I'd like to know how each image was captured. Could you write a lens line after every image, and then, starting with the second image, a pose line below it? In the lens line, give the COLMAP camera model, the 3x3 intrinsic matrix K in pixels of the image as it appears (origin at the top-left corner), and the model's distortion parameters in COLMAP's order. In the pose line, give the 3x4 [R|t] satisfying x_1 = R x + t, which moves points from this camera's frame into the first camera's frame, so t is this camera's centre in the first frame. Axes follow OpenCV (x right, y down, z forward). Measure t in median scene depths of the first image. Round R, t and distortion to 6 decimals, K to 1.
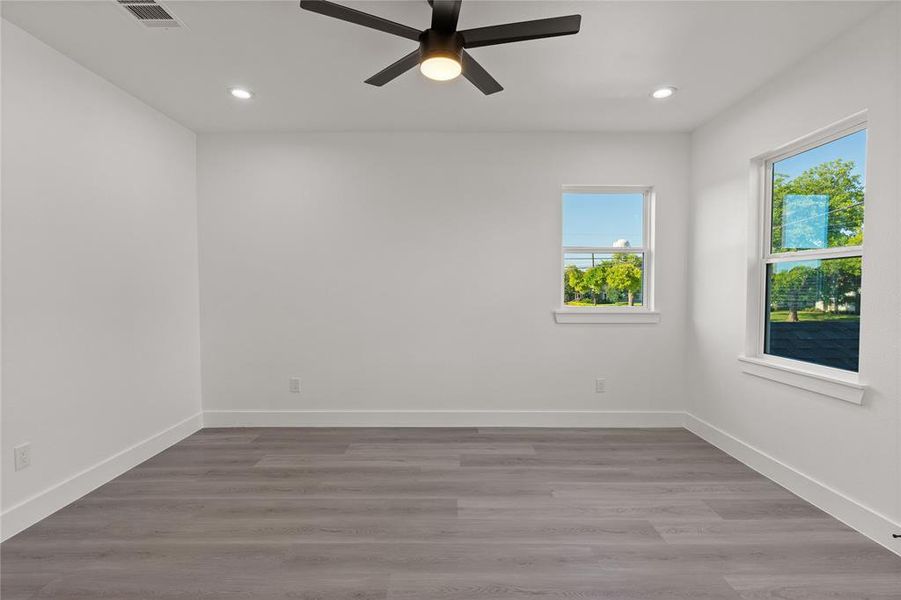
lens RADIAL K [[426.0, 0, 451.3], [0, 426.0, 290.8], [0, 0, 1]] dist [-0.020452, -0.000140]
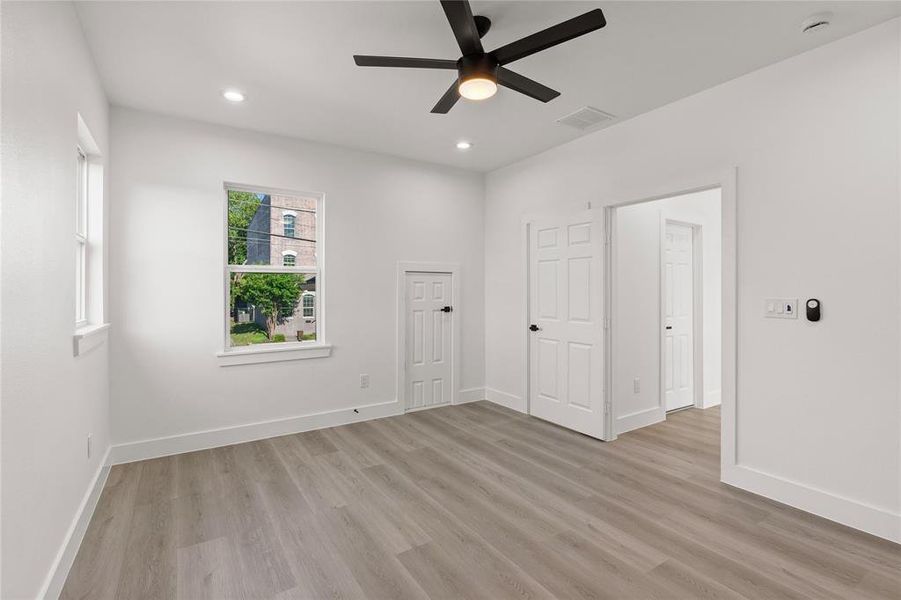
lens RADIAL K [[426.0, 0, 451.3], [0, 426.0, 290.8], [0, 0, 1]] dist [-0.020452, -0.000140]
pose [[-0.547354, 0.000612, 0.836901, -0.721032], [0.014730, 0.999852, 0.008903, -0.010947], [-0.836772, 0.017201, -0.547282, 1.362356]]
